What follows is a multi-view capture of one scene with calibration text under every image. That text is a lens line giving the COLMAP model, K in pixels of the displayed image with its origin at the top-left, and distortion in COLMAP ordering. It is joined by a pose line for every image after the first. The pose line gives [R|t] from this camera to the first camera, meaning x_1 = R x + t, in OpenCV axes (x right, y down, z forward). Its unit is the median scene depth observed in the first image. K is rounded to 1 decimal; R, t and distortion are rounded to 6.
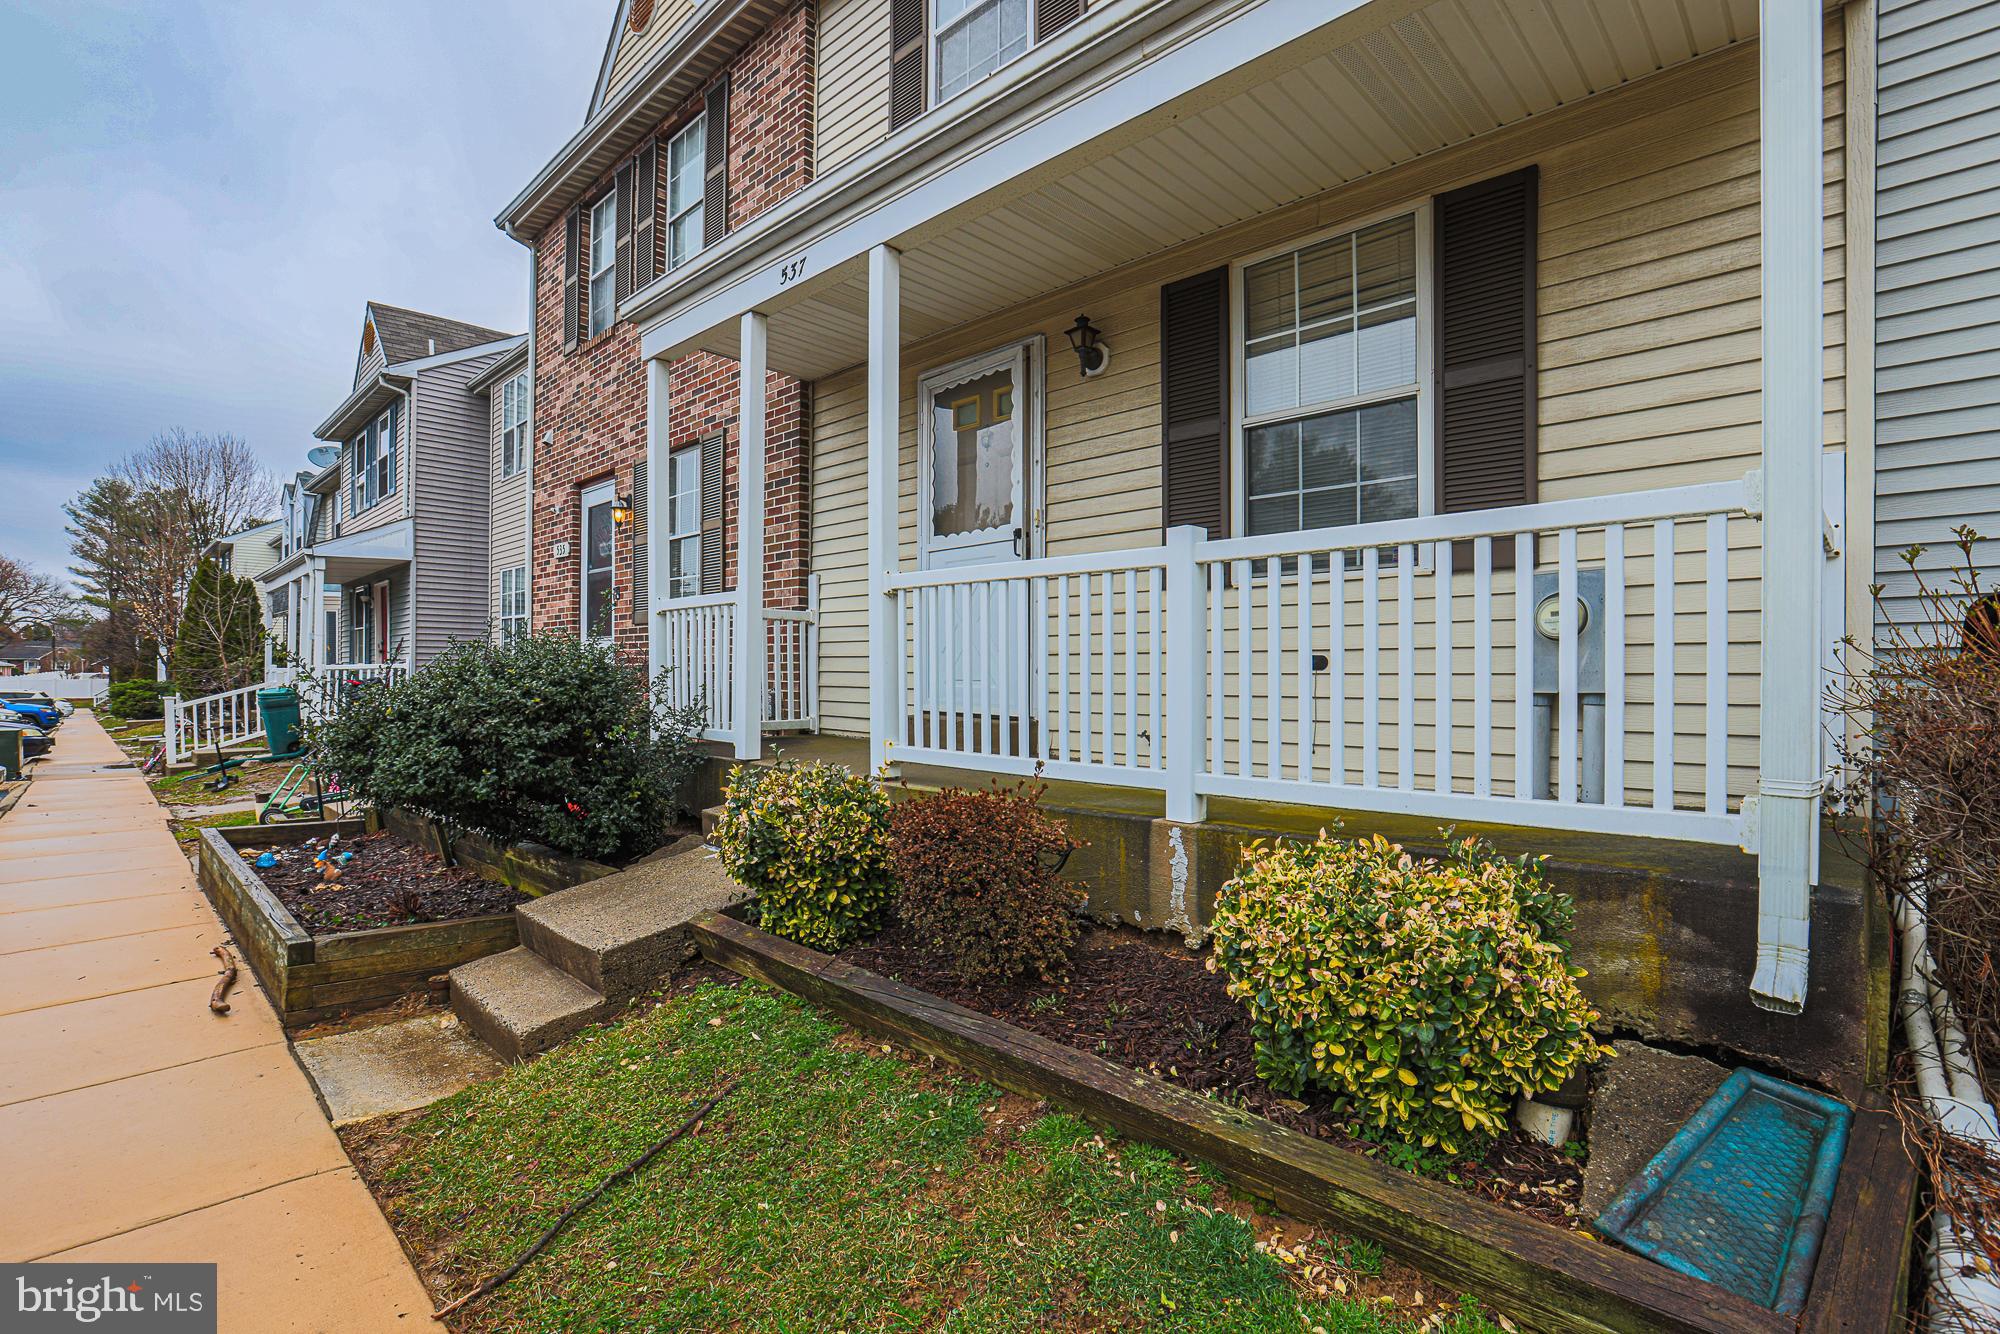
lens RADIAL K [[931.4, 0, 1069.7], [0, 931.4, 664.7], [0, 0, 1]] dist [-0.050728, 0.019365]
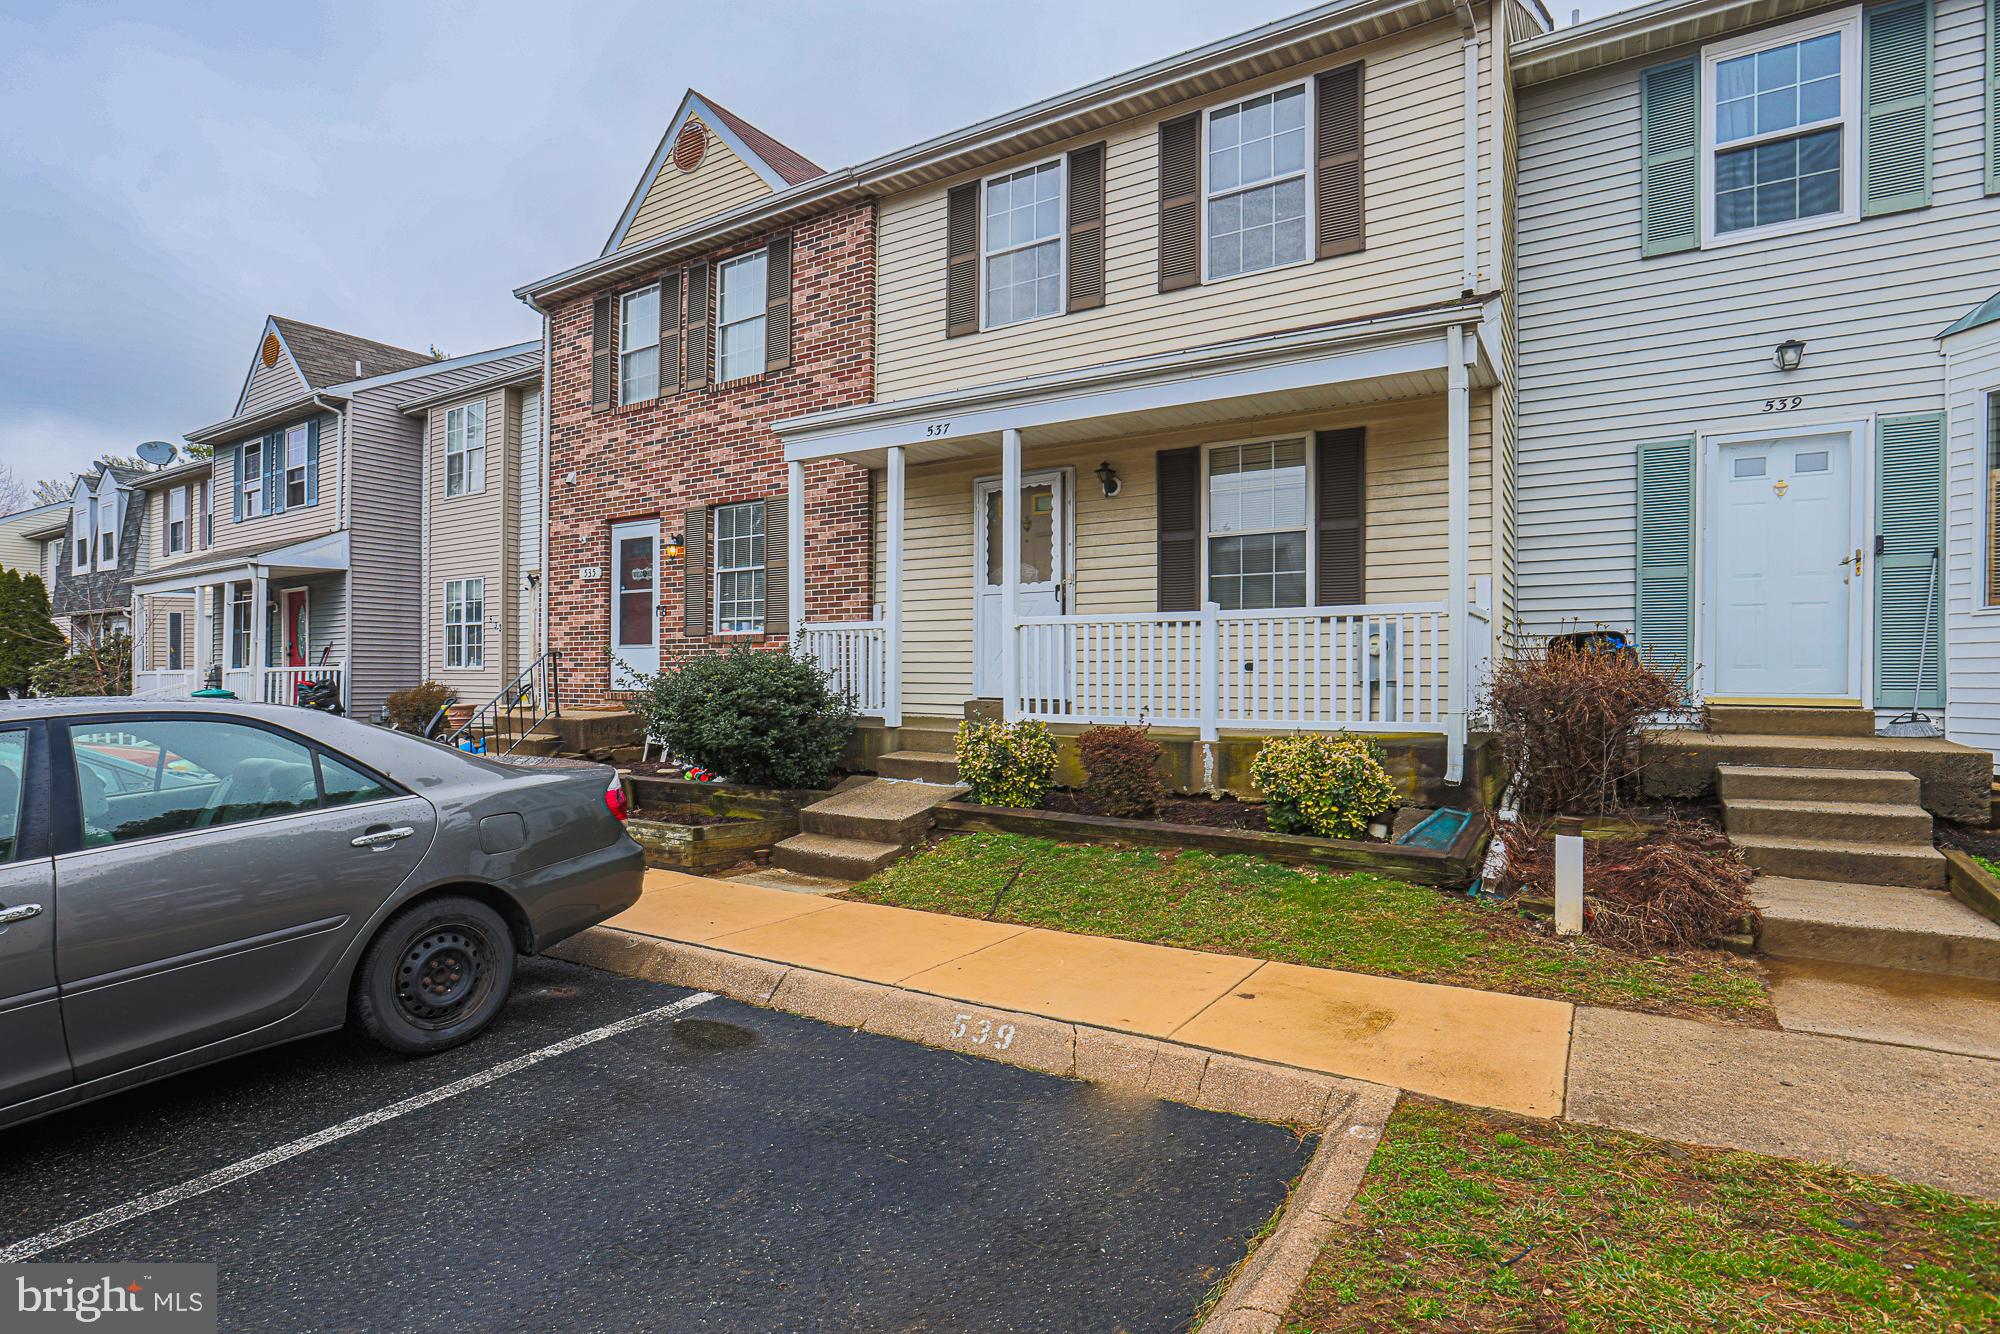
lens RADIAL K [[956.9, 0, 1000.0], [0, 956.9, 667.0], [0, 0, 1]] dist [-0.054730, 0.021990]
pose [[0.990138, 0.000929, 0.140090, -0.422647], [-0.000823, 0.999999, -0.000819, 0.000394], [-0.140091, 0.000696, 0.990138, -0.702189]]
